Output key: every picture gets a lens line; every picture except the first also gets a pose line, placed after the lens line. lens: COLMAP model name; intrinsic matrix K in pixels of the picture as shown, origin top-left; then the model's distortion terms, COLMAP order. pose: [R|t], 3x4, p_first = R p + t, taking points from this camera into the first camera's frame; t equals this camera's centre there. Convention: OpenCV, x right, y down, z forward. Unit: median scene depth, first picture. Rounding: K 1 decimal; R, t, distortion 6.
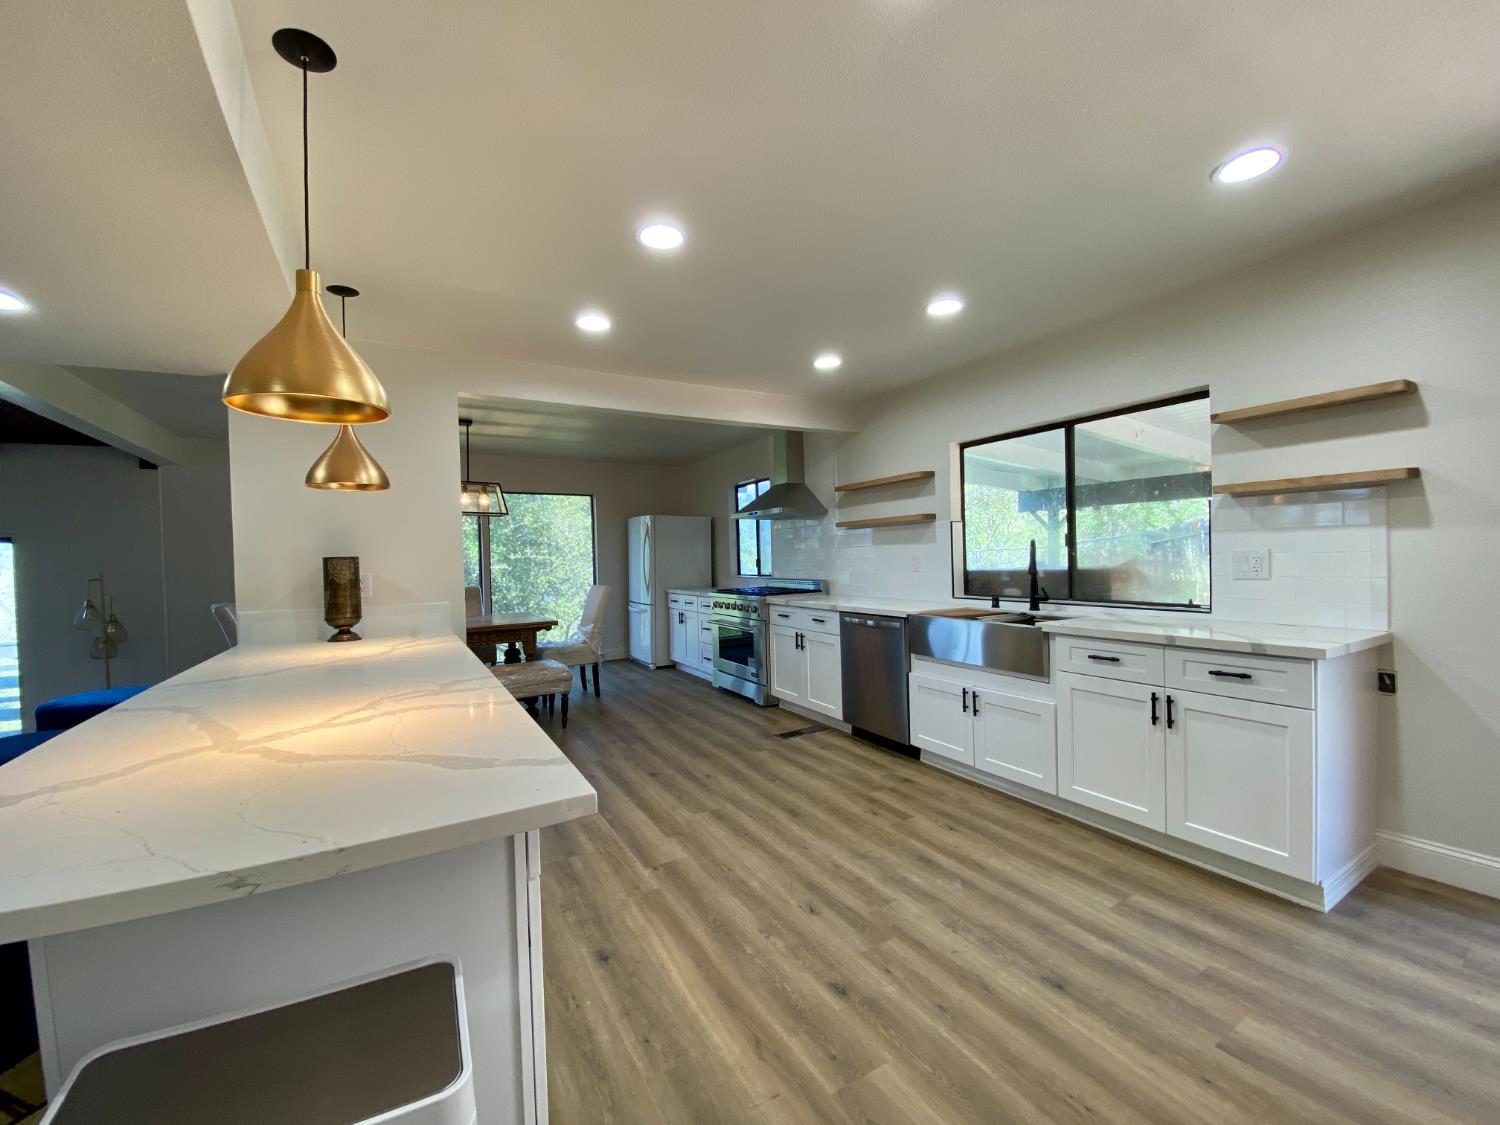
lens RADIAL K [[605.1, 0, 748.7], [0, 605.1, 563.3], [0, 0, 1]] dist [0.021984, -0.021183]
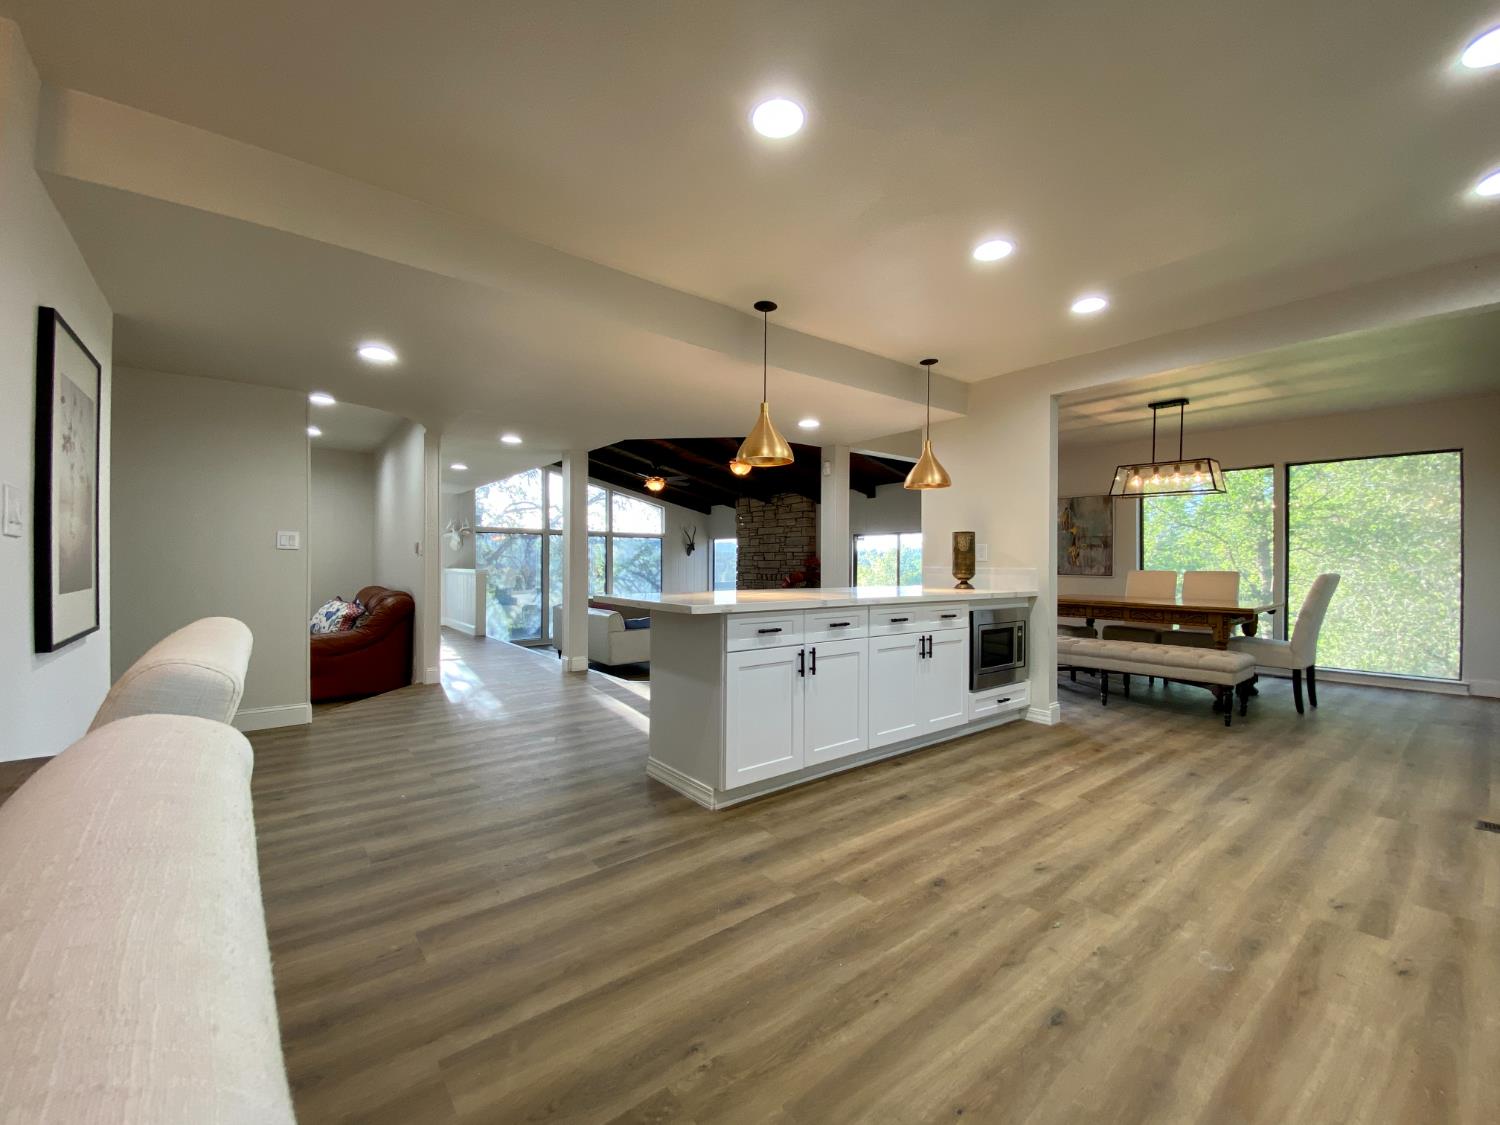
lens RADIAL K [[607.9, 0, 751.1], [0, 607.9, 559.3], [0, 0, 1]] dist [0.020263, -0.020826]
pose [[0.152208, 0.020687, -0.988132, 0.594882], [-0.022441, 0.999596, 0.017470, 0.034844], [0.988094, 0.019515, 0.152610, 0.220635]]
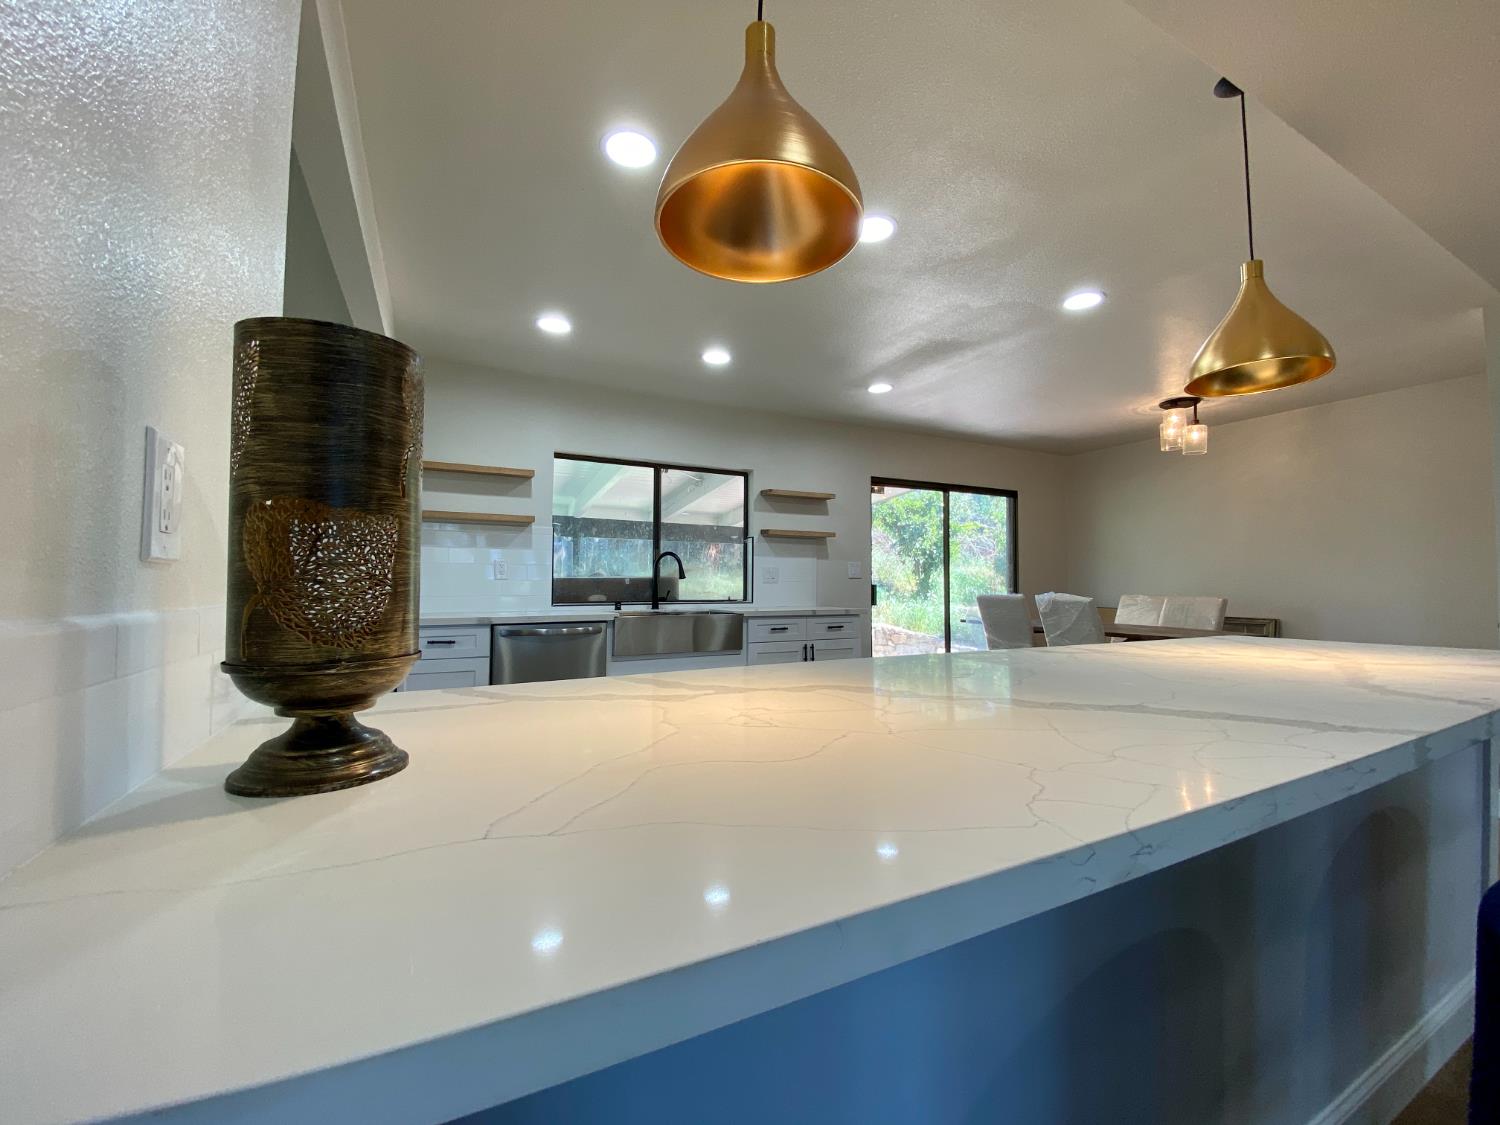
lens RADIAL K [[605.1, 0, 748.7], [0, 605.1, 563.3], [0, 0, 1]] dist [0.021984, -0.021183]
pose [[0.049502, 0.064717, 0.996675, -0.713076], [0.007947, 0.997841, -0.065188, 0.061923], [-0.998742, 0.011147, 0.048881, 0.711214]]
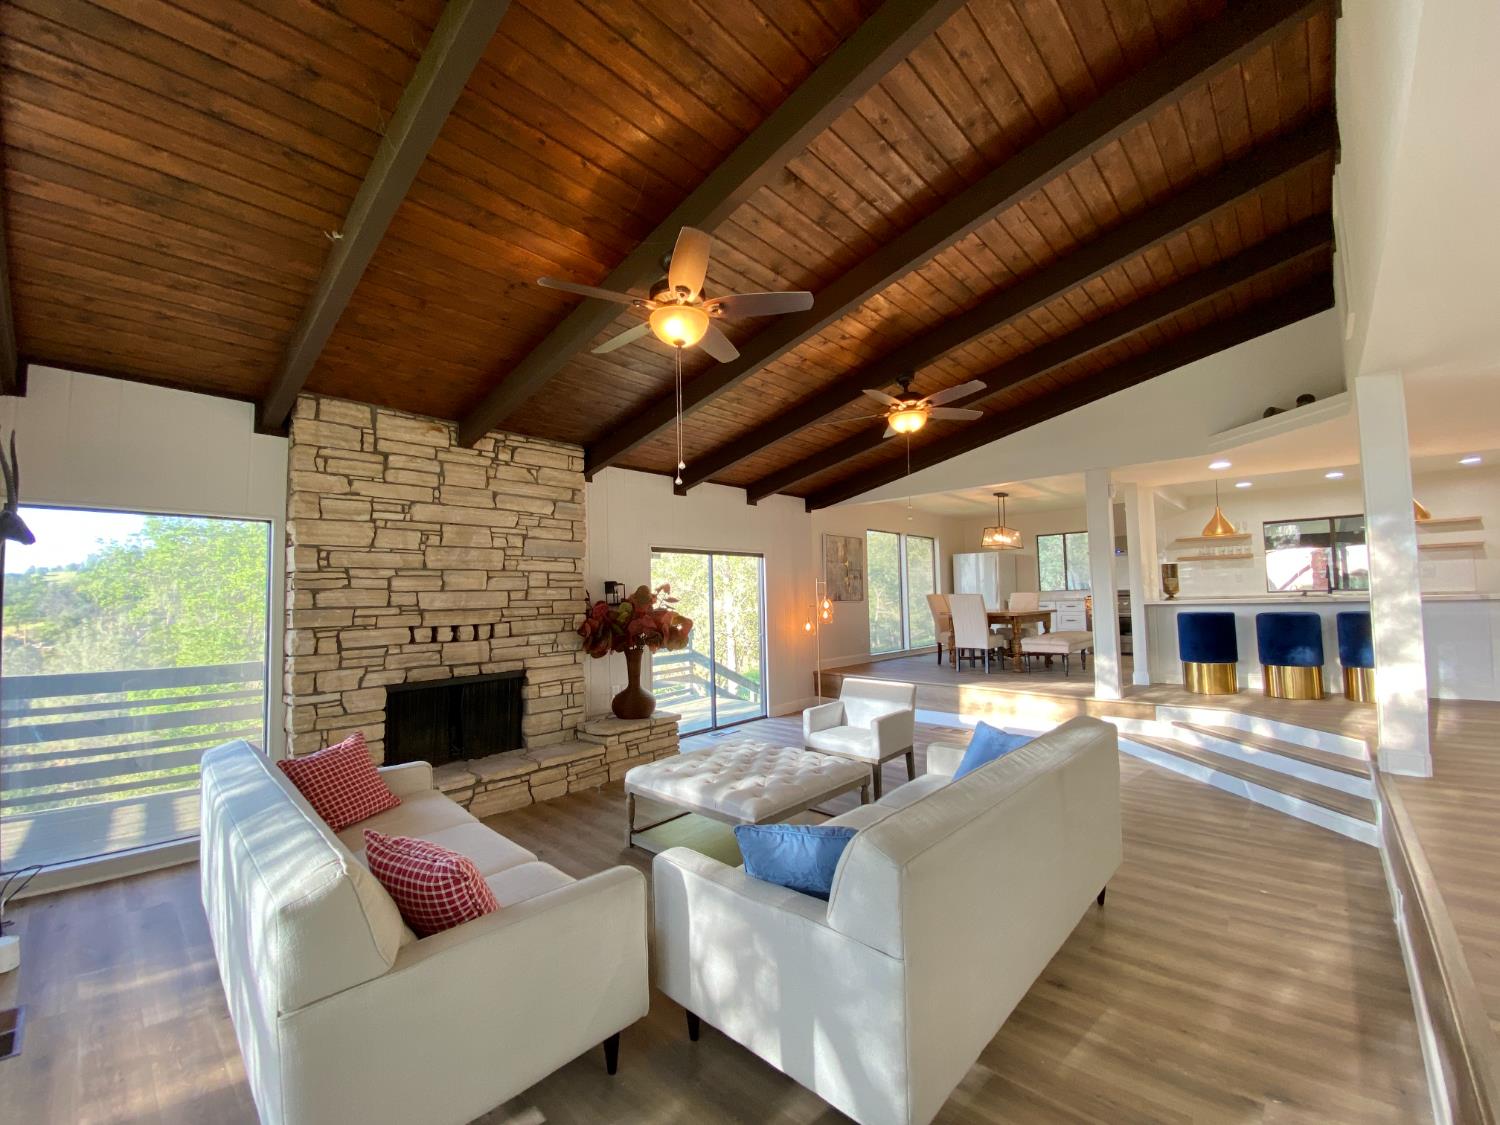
lens RADIAL K [[605.1, 0, 748.7], [0, 605.1, 563.3], [0, 0, 1]] dist [0.021984, -0.021183]
pose [[0.955149, 0.024022, 0.295151, -2.267095], [-0.000930, 0.996943, -0.078130, 0.134527], [-0.296125, 0.074352, 0.952251, -0.566866]]
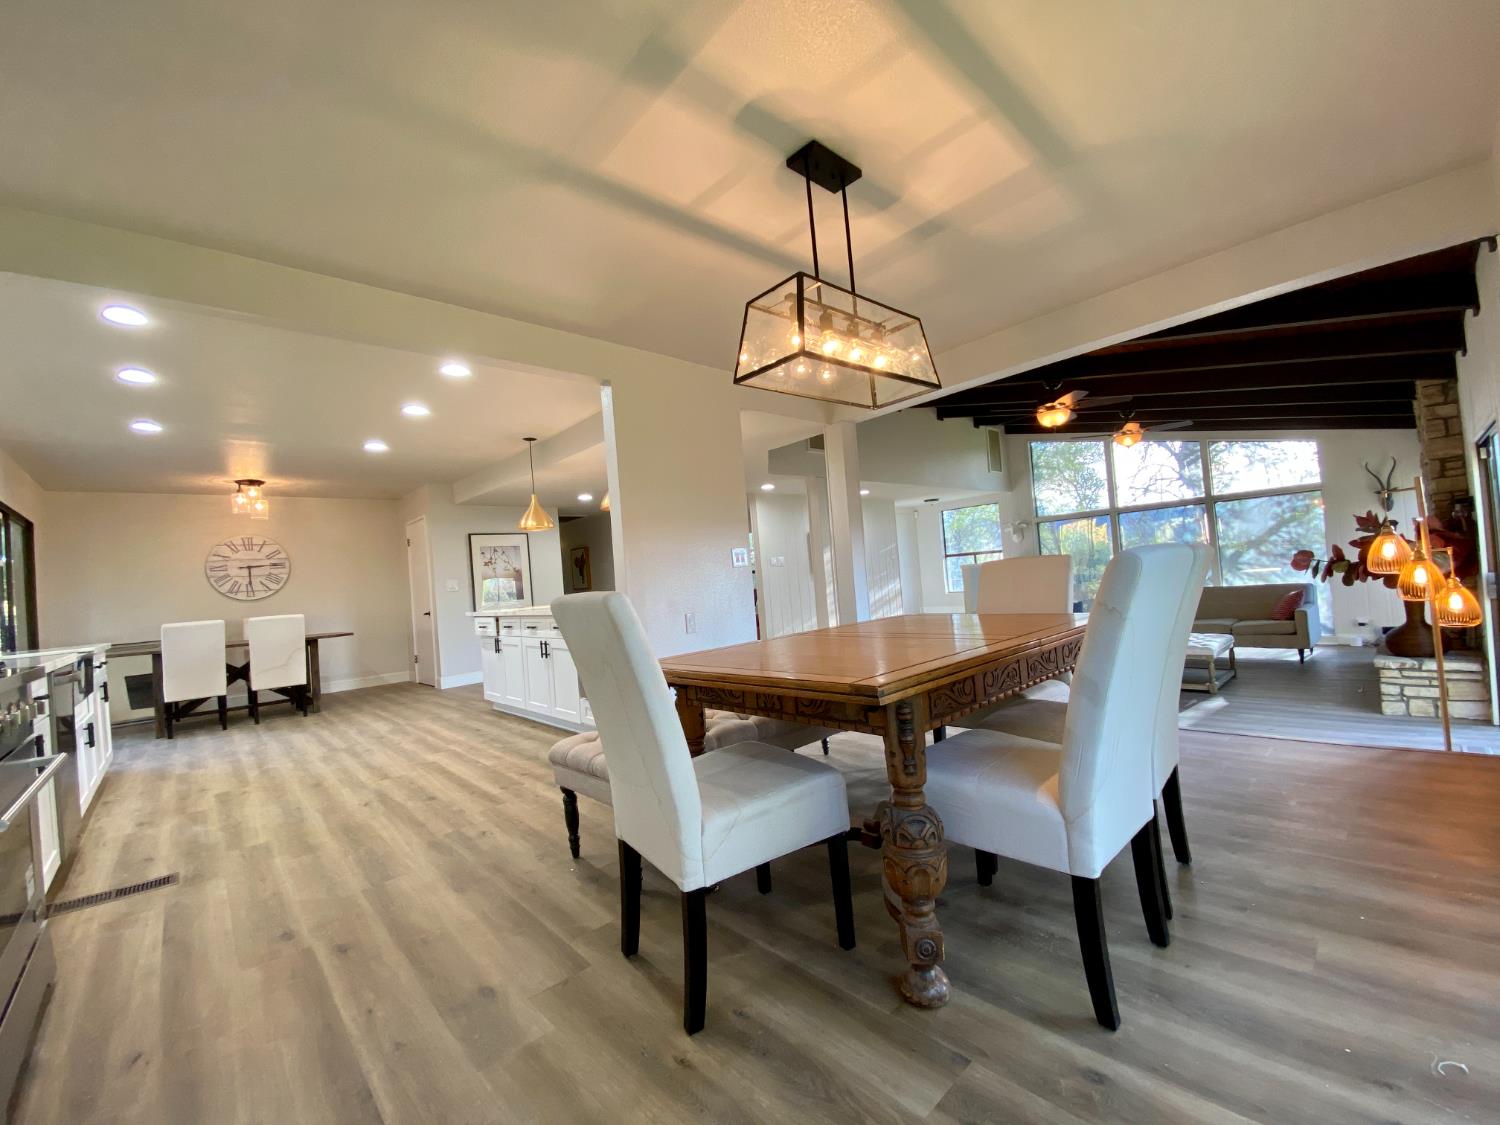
lens RADIAL K [[611.0, 0, 752.4], [0, 611.0, 561.9], [0, 0, 1]] dist [-0.003299, -0.010133]
pose [[-0.968723, 0.096354, -0.228675, -0.431142], [0.099668, 0.995016, -0.002961, 0.049997], [0.227250, -0.025660, -0.973498, 1.934158]]
